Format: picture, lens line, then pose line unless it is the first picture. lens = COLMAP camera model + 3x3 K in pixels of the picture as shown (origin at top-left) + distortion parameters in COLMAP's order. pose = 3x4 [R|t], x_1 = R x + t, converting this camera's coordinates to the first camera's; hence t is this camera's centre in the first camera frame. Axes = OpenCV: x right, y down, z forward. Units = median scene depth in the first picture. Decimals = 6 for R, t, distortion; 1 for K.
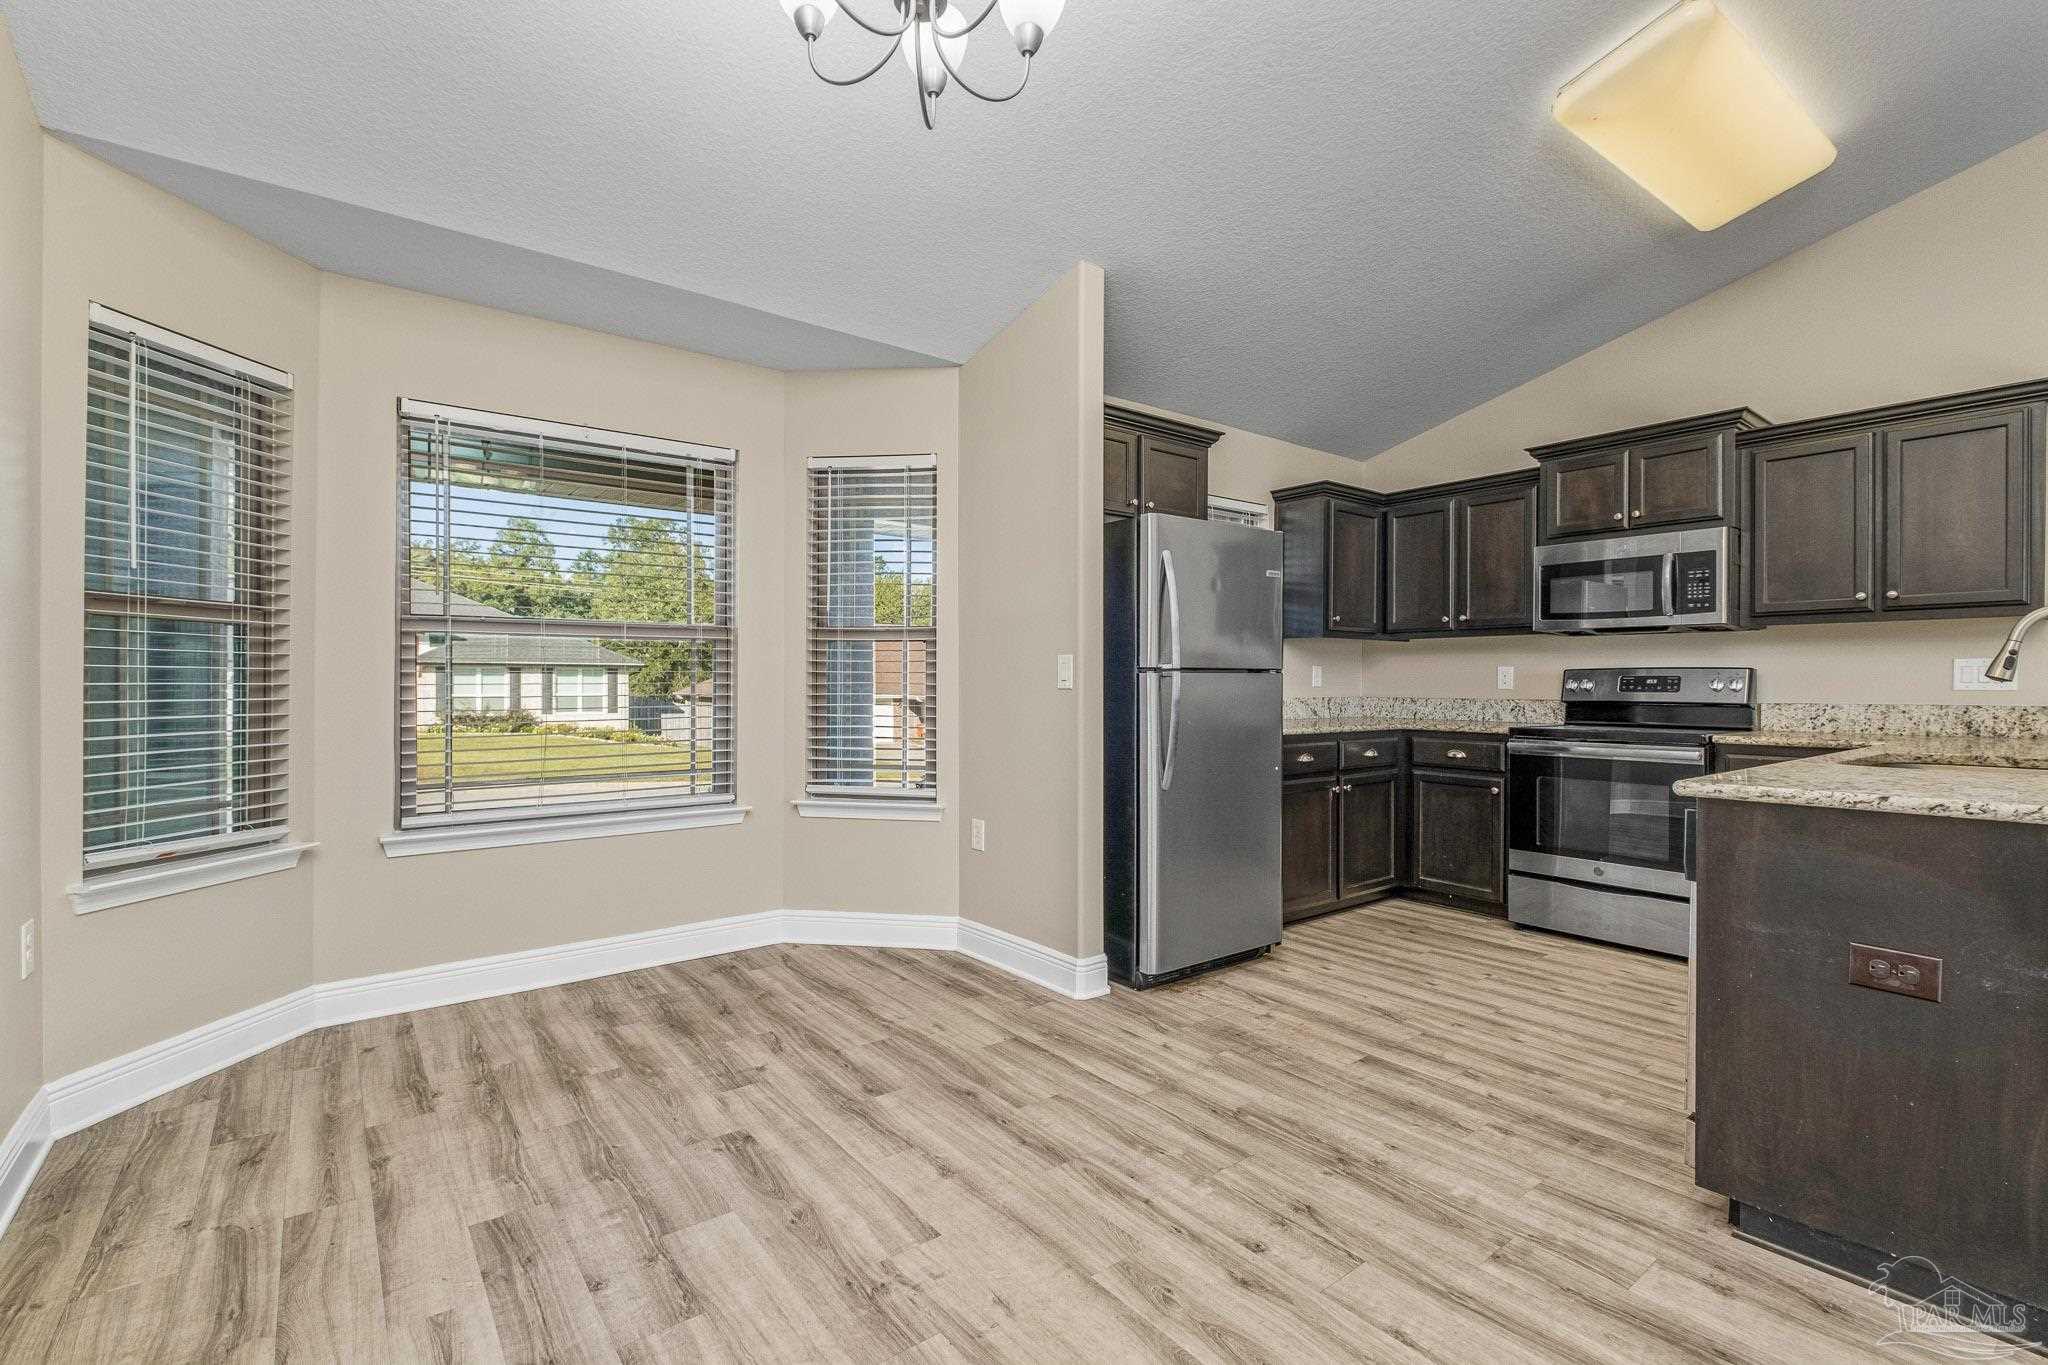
lens RADIAL K [[911.2, 0, 1019.8], [0, 911.2, 685.4], [0, 0, 1]] dist [0.008919, -0.009250]
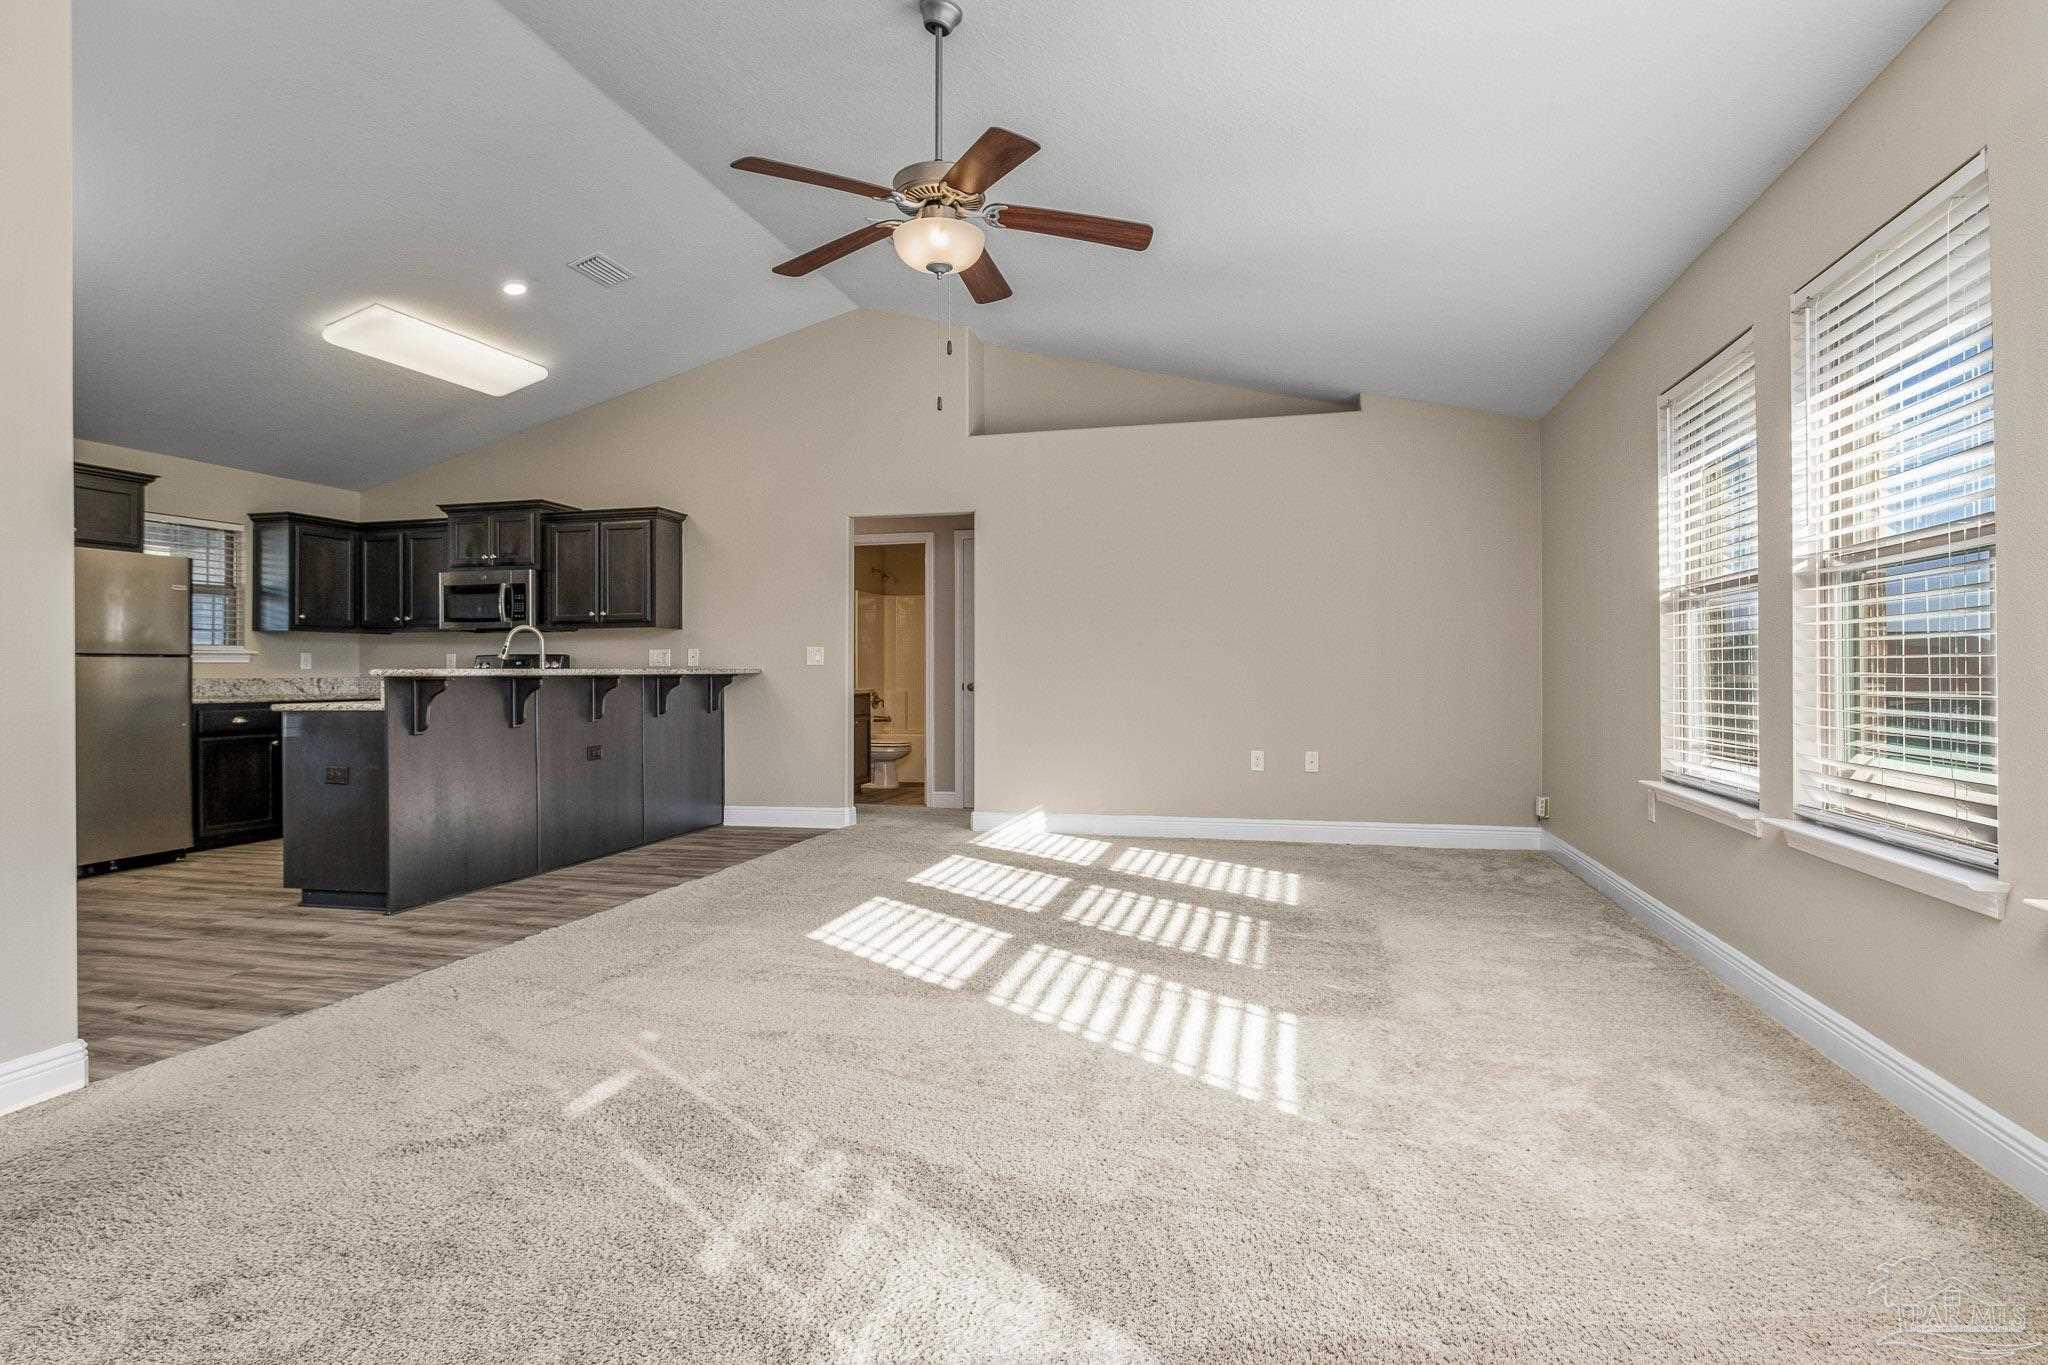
lens RADIAL K [[1053.7, 0, 1022.2], [0, 1053.7, 668.7], [0, 0, 1]] dist [-0.003575, 0.000360]
pose [[0.786212, -0.004682, 0.617939, 0.296323], [0.010842, 0.999922, -0.006219, 0.028890], [-0.617862, 0.011589, 0.786201, -1.076499]]
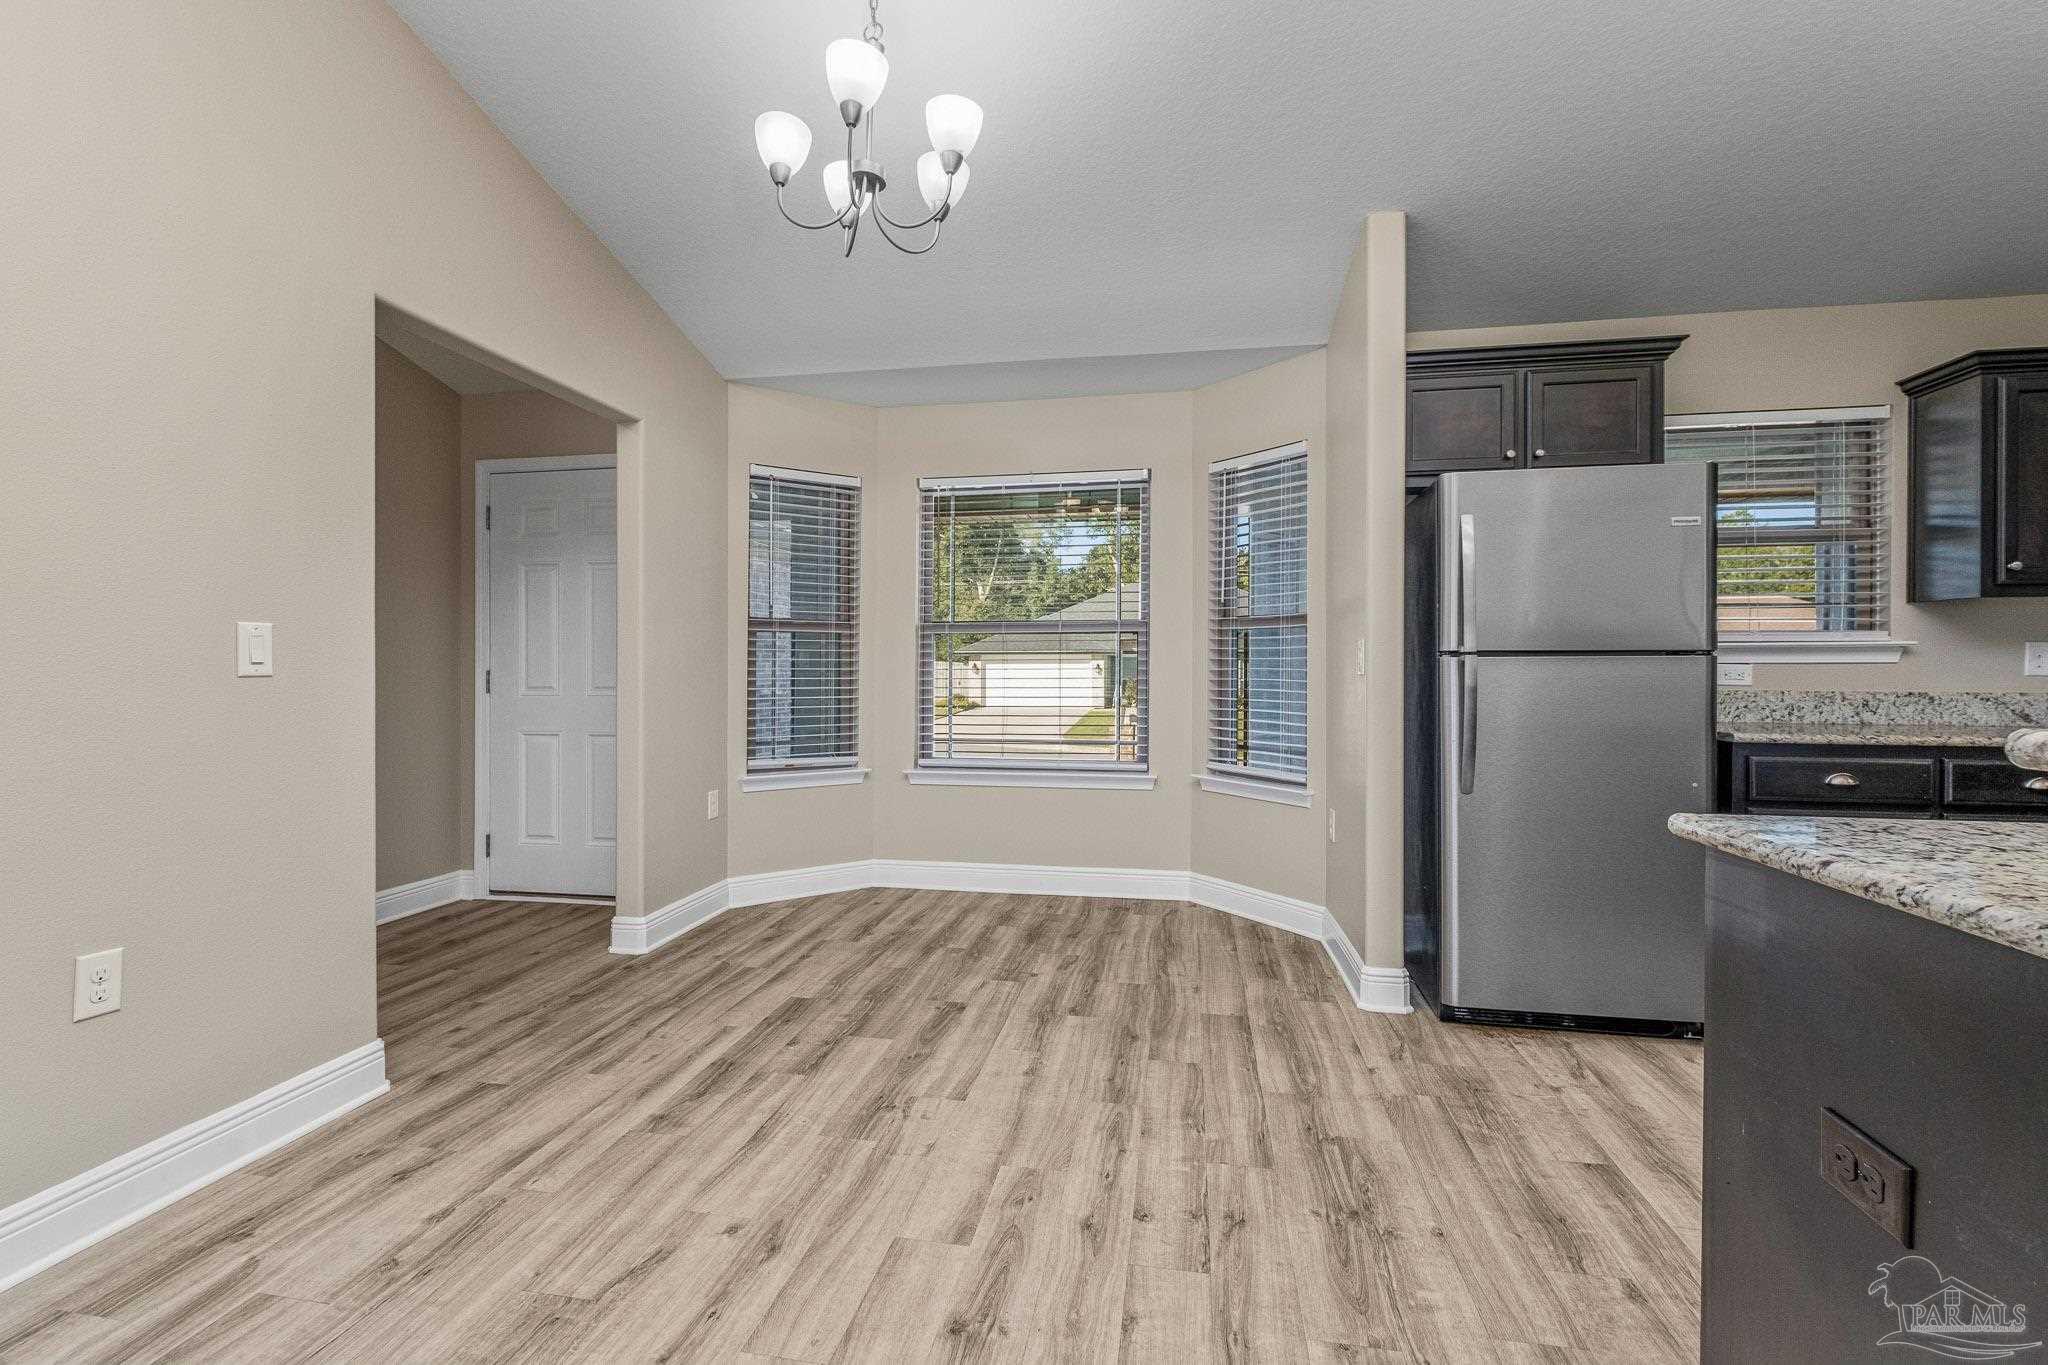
lens RADIAL K [[912.5, 0, 1022.2], [0, 912.5, 669.4], [0, 0, 1]] dist [0.010202, -0.012456]
pose [[0.667815, -0.000513, -0.744327, 0.465470], [-0.002650, 0.999992, -0.003068, 0.001693], [0.744322, 0.004021, 0.667808, 0.104113]]
